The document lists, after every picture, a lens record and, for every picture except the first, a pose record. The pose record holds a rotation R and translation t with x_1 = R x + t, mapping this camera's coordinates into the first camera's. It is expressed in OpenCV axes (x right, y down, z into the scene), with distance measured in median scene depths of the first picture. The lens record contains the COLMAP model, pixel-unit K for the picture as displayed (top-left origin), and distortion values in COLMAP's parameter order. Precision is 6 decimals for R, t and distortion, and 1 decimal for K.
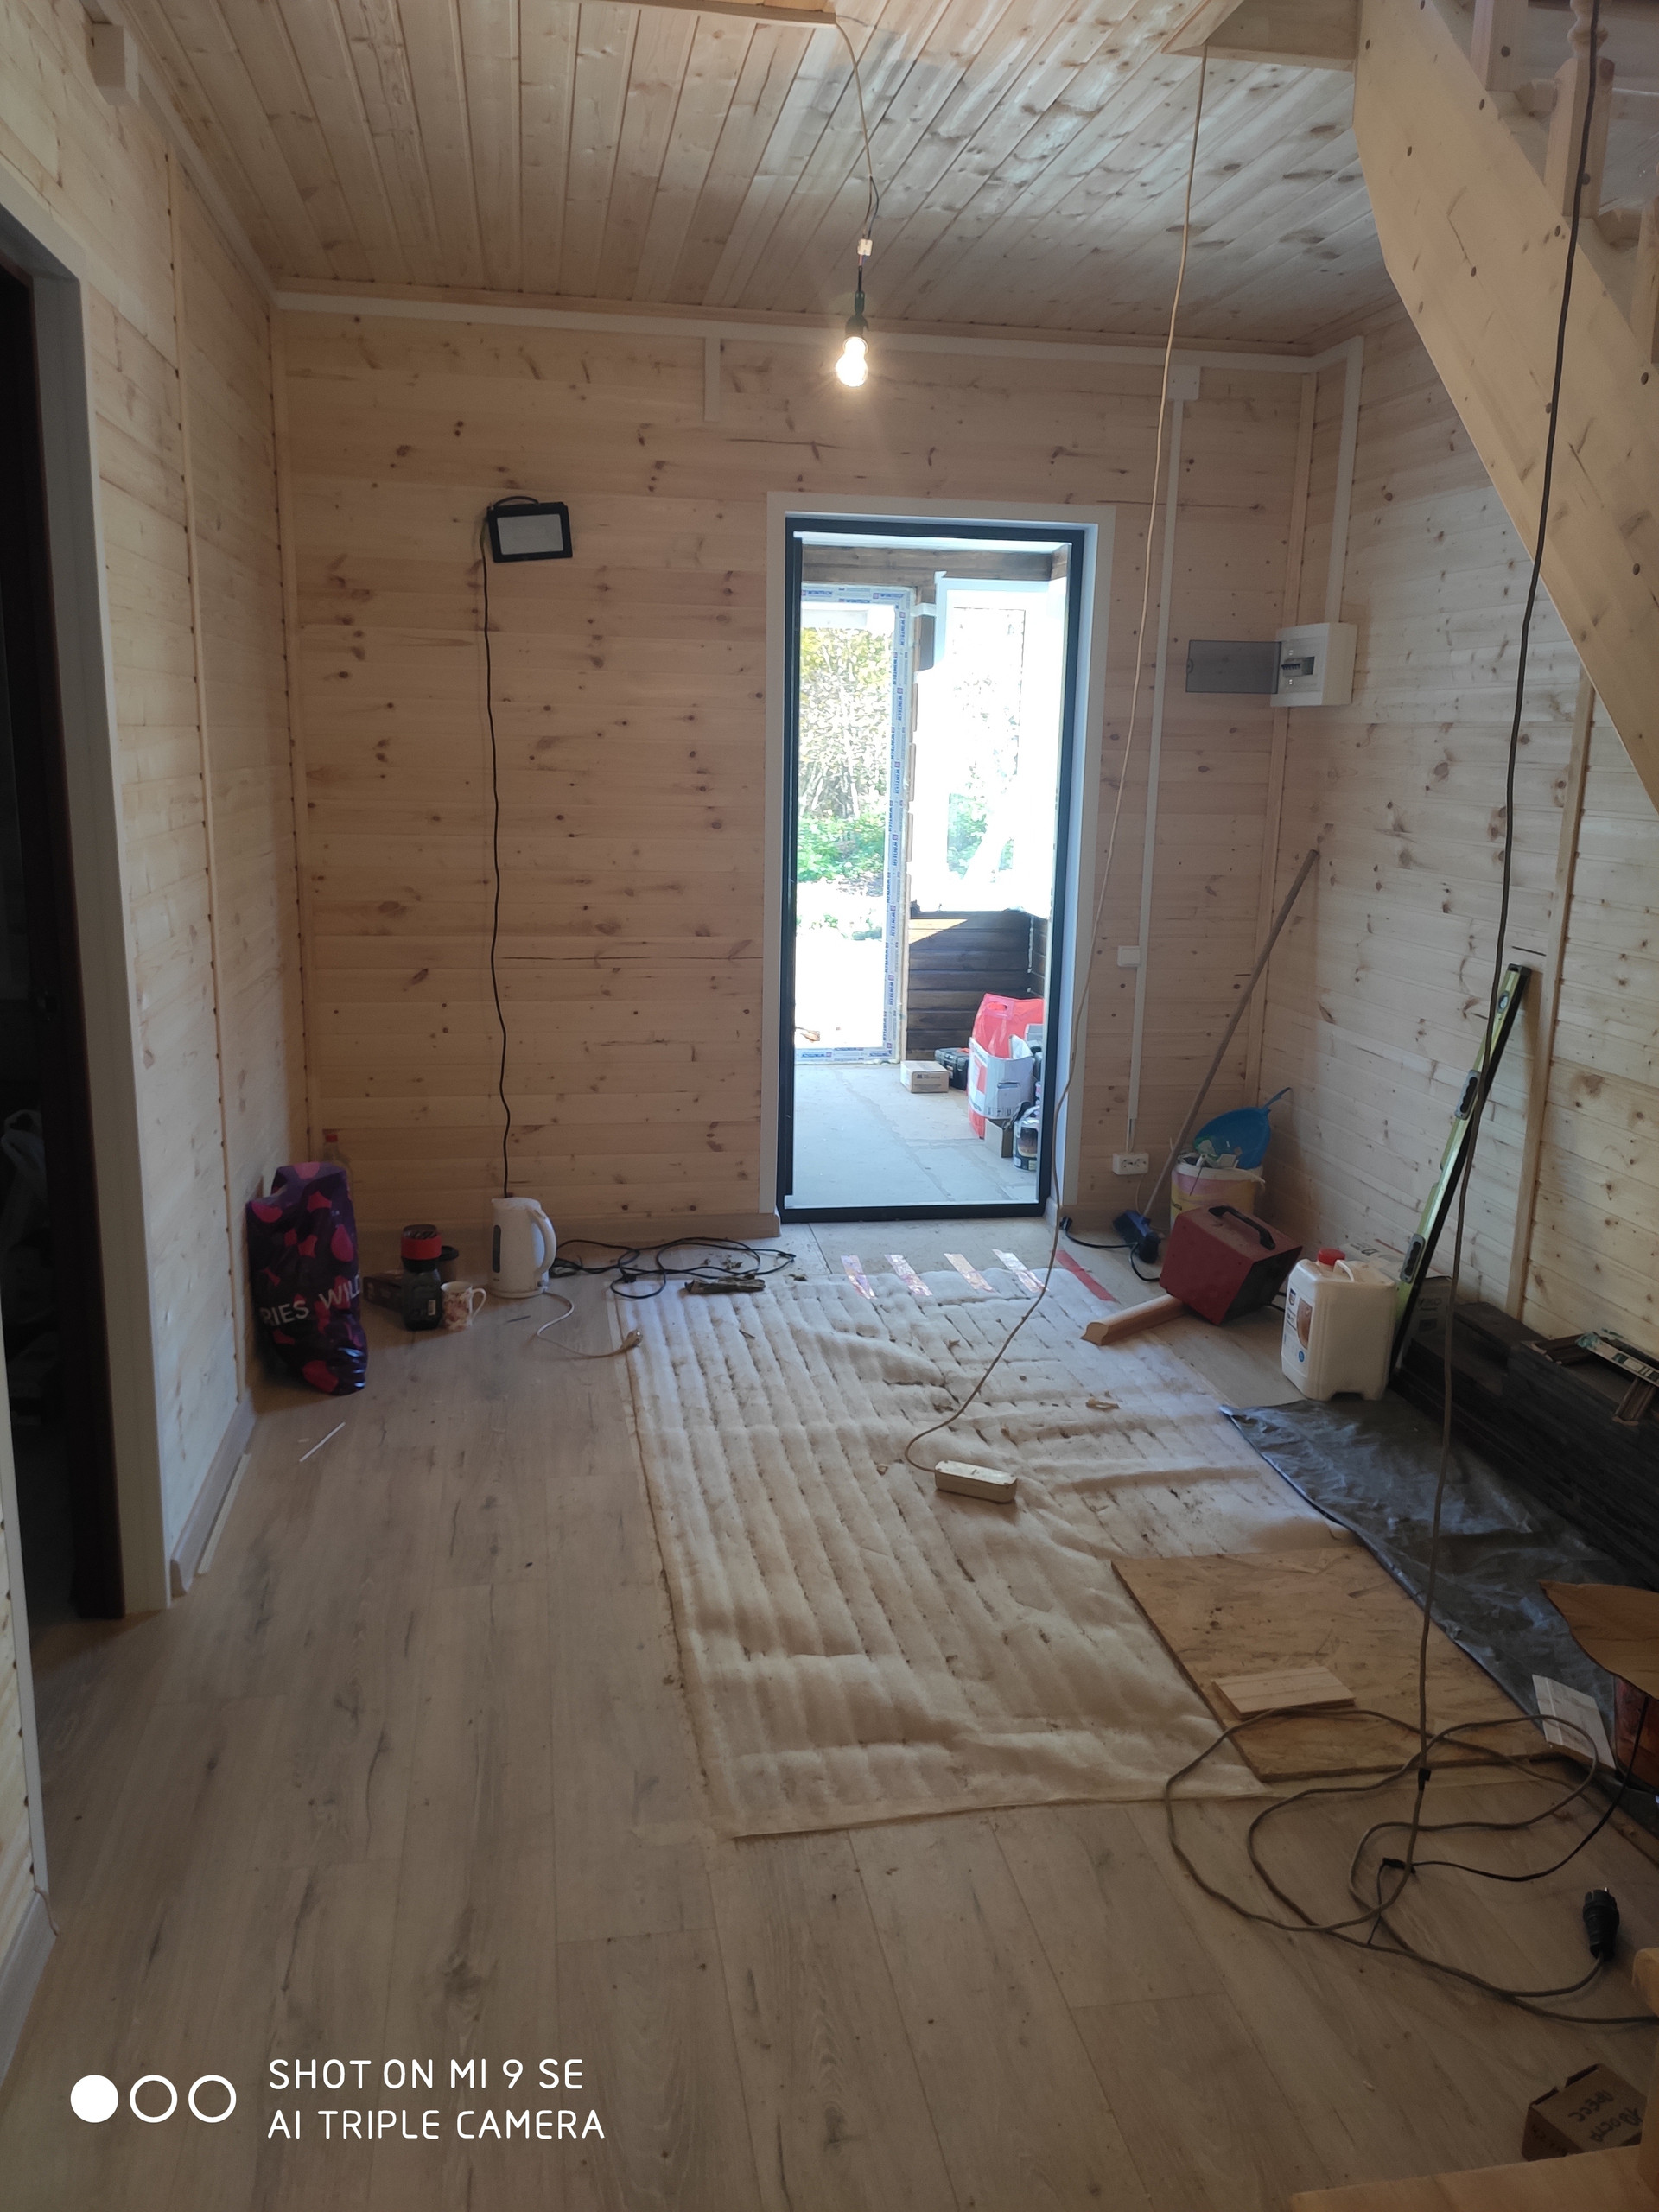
lens RADIAL K [[1695.3, 0, 846.5], [0, 1695.3, 1096.6], [0, 0, 1]] dist [0.057645, -0.110944]
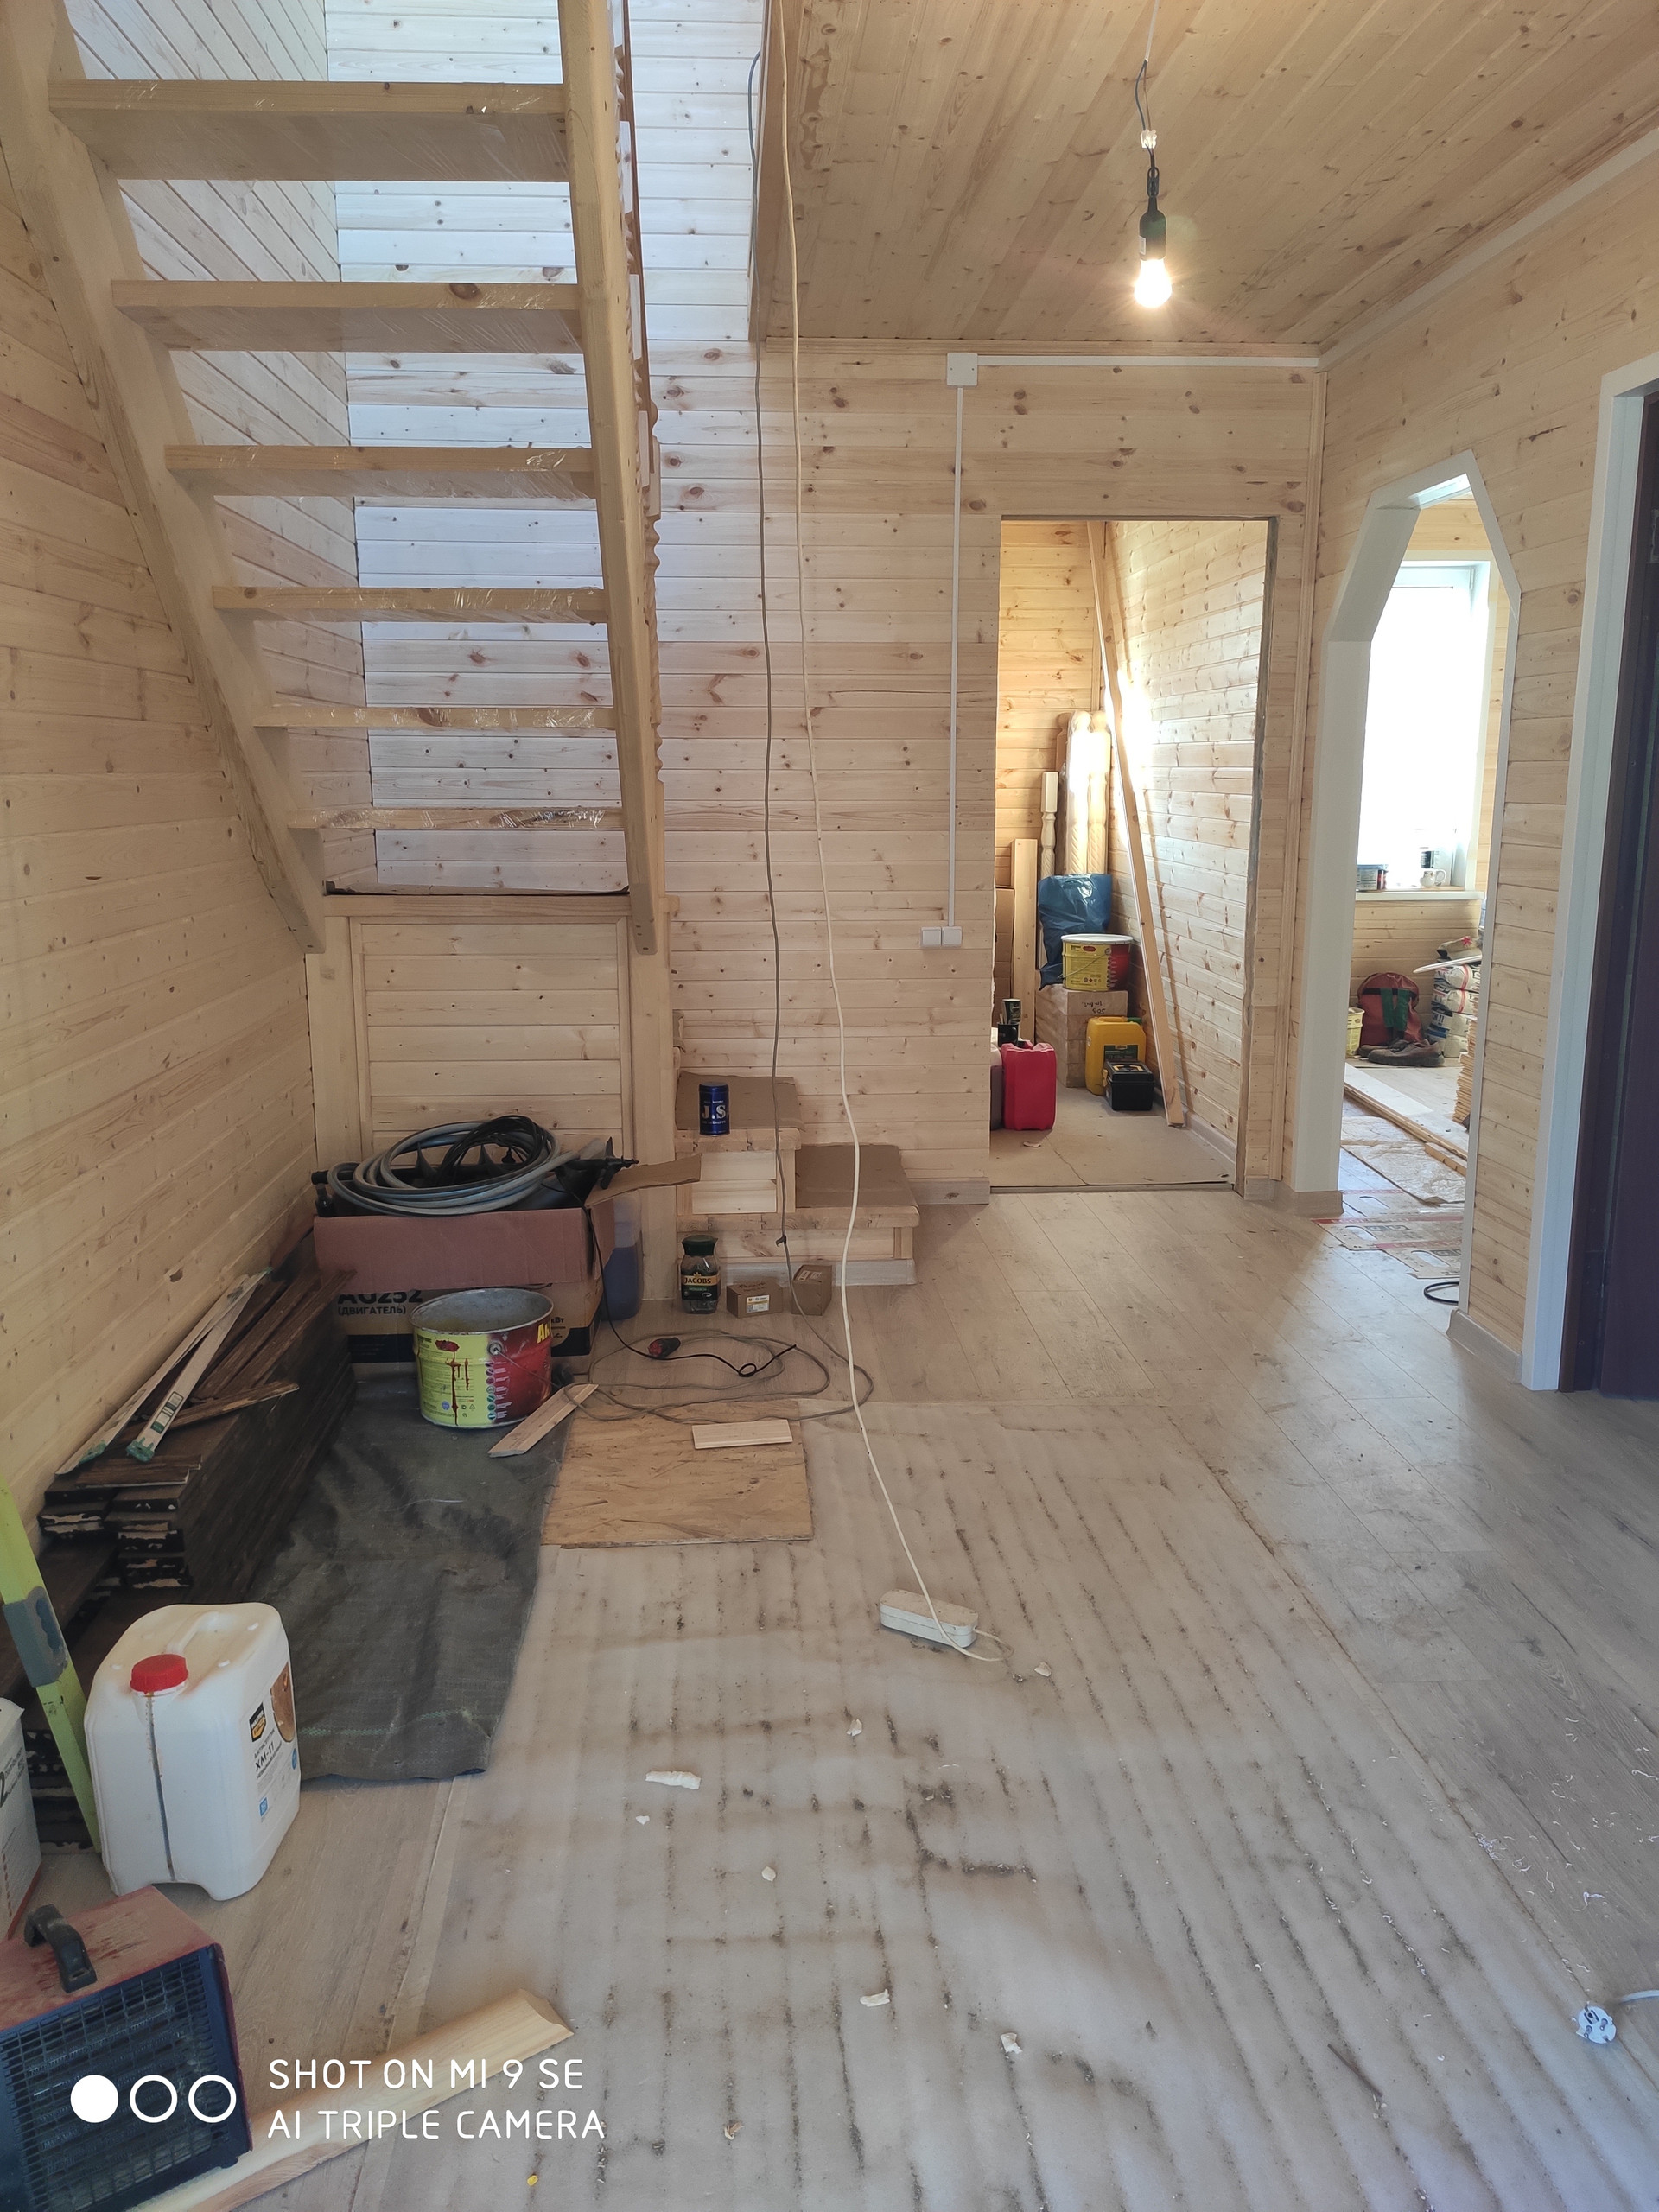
lens RADIAL K [[1676.1, 0, 829.5], [0, 1676.1, 1106.0], [0, 0, 1]] dist [0.047023, -0.083685]
pose [[-0.992616, -0.046161, 0.112172, 0.038698], [0.002059, 0.918212, 0.396083, -0.269823], [-0.121281, 0.393390, -0.911337, 1.421947]]
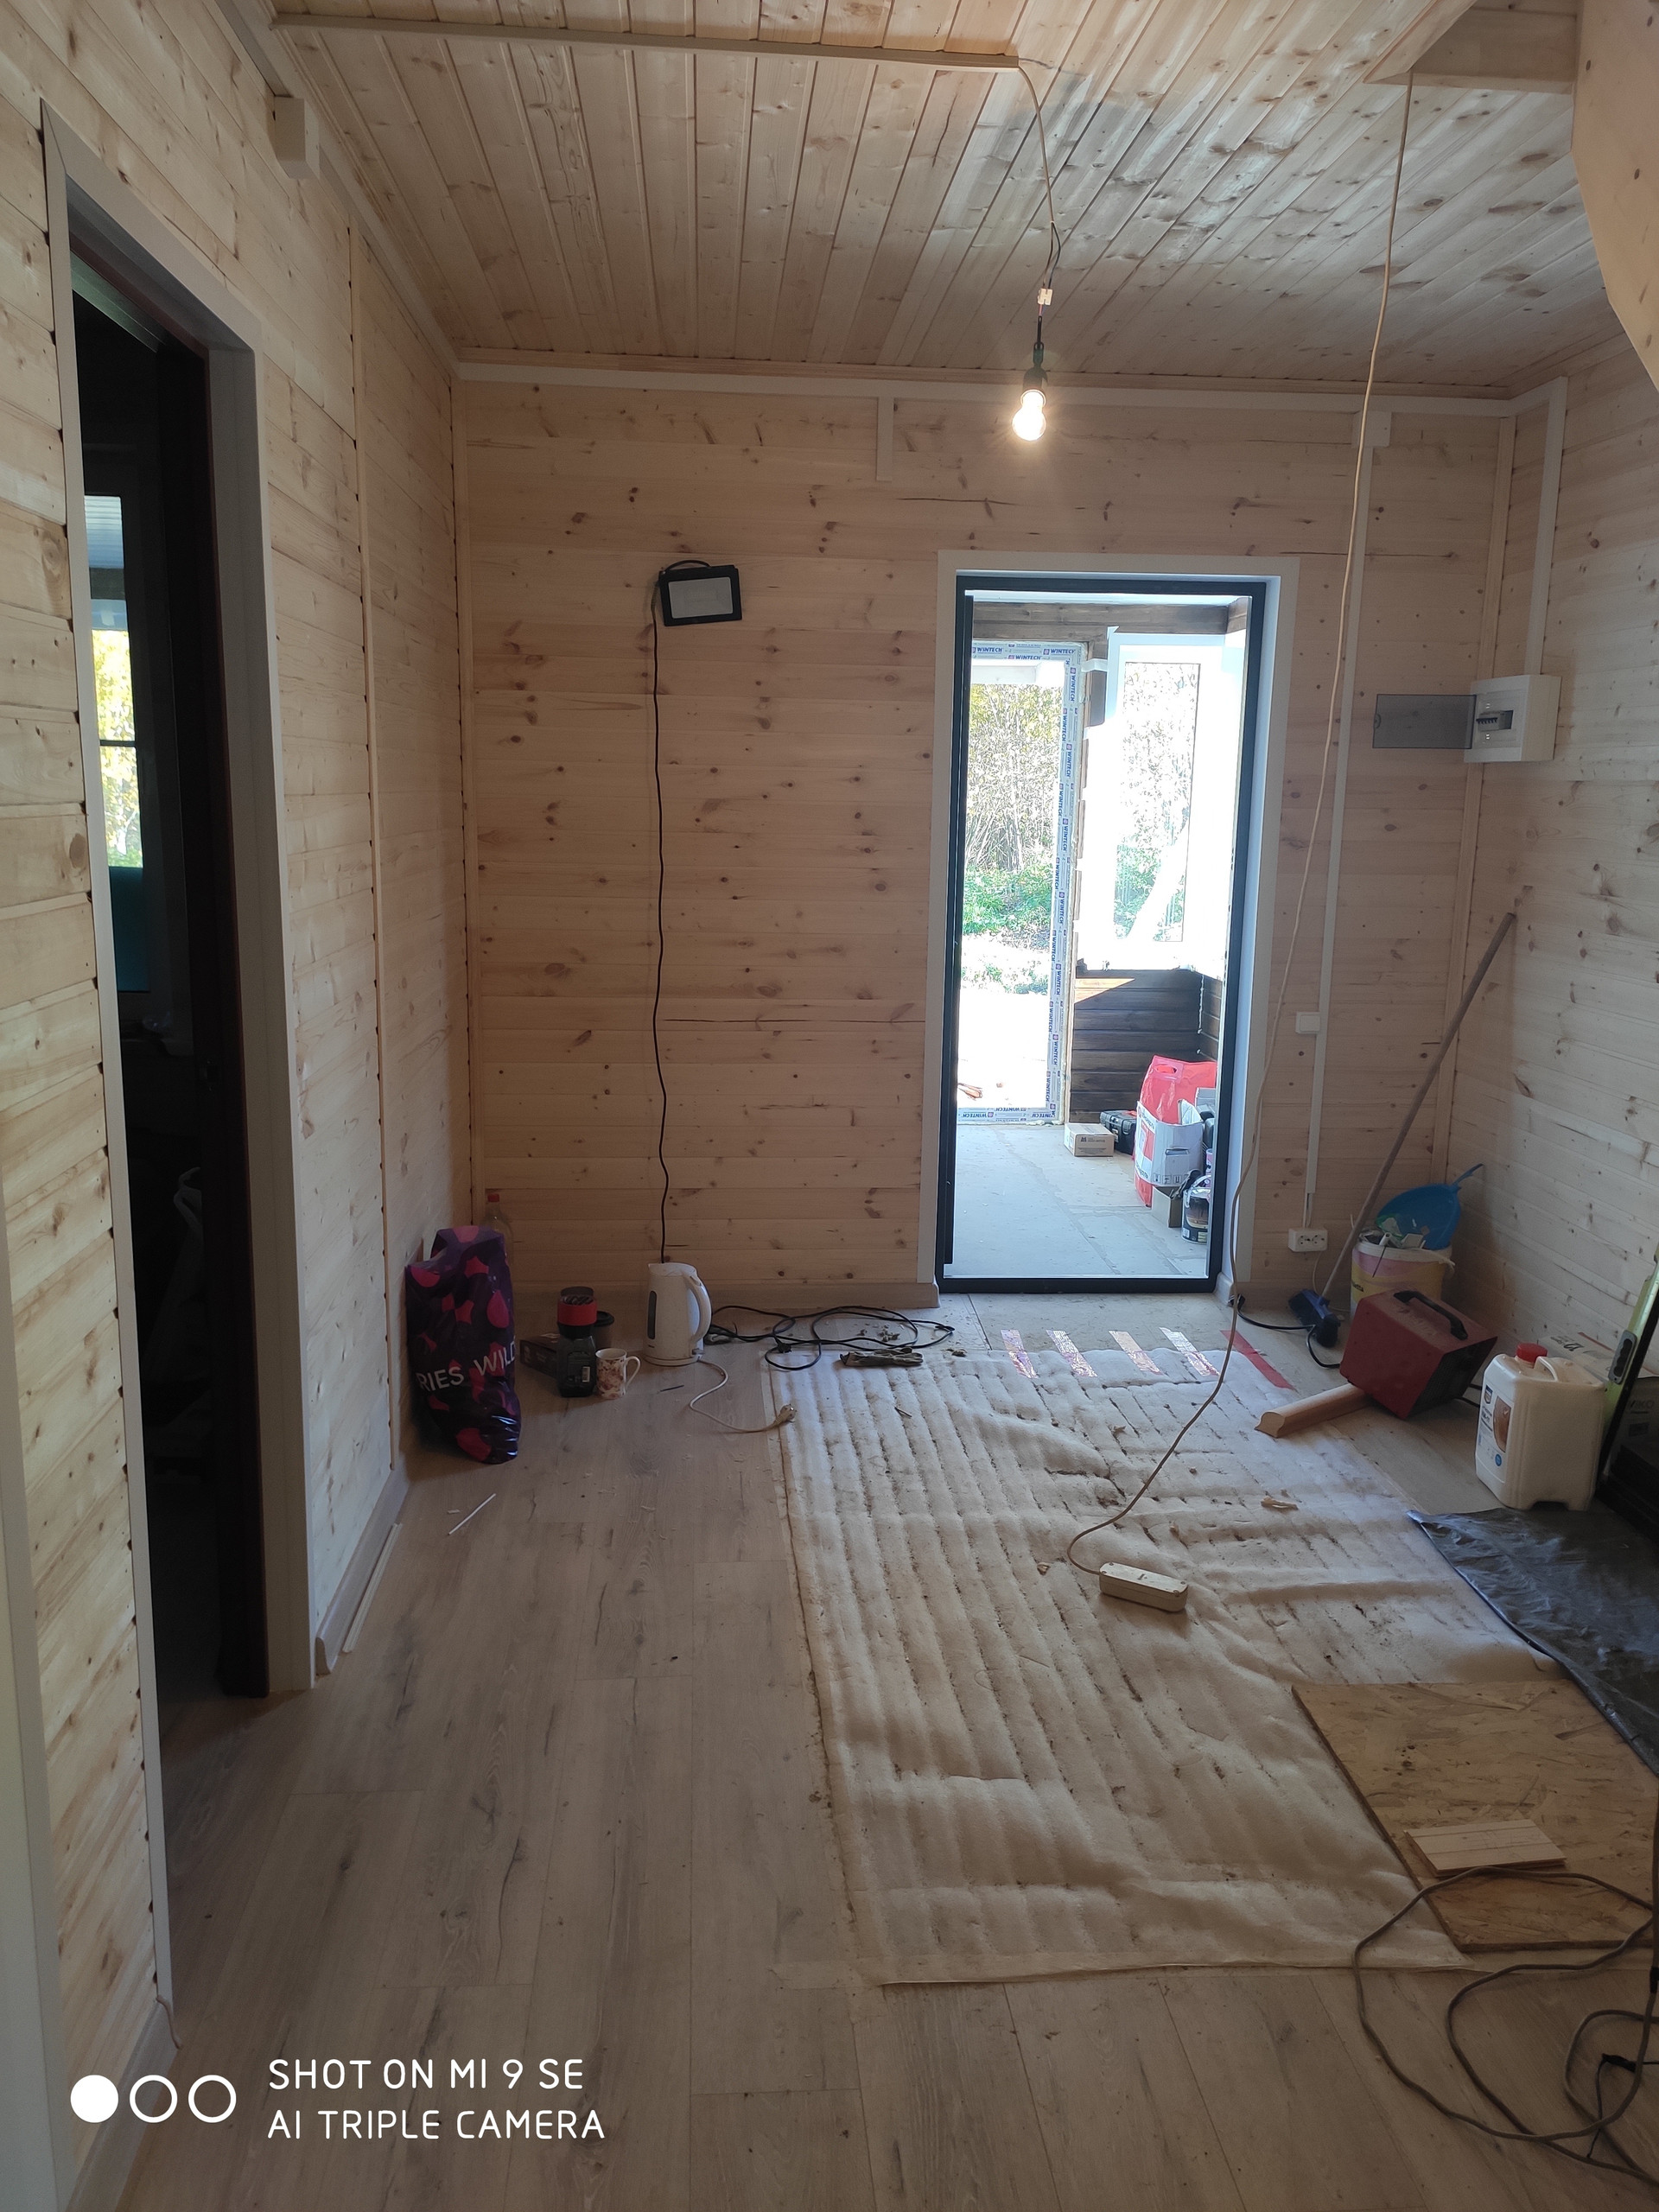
lens RADIAL K [[1676.1, 0, 829.5], [0, 1676.1, 1106.0], [0, 0, 1]] dist [0.047023, -0.083685]
pose [[0.994360, 0.015362, -0.104941, -0.002668], [-0.017641, 0.999627, -0.020829, -0.015578], [0.104582, 0.022562, 0.994260, 0.042133]]
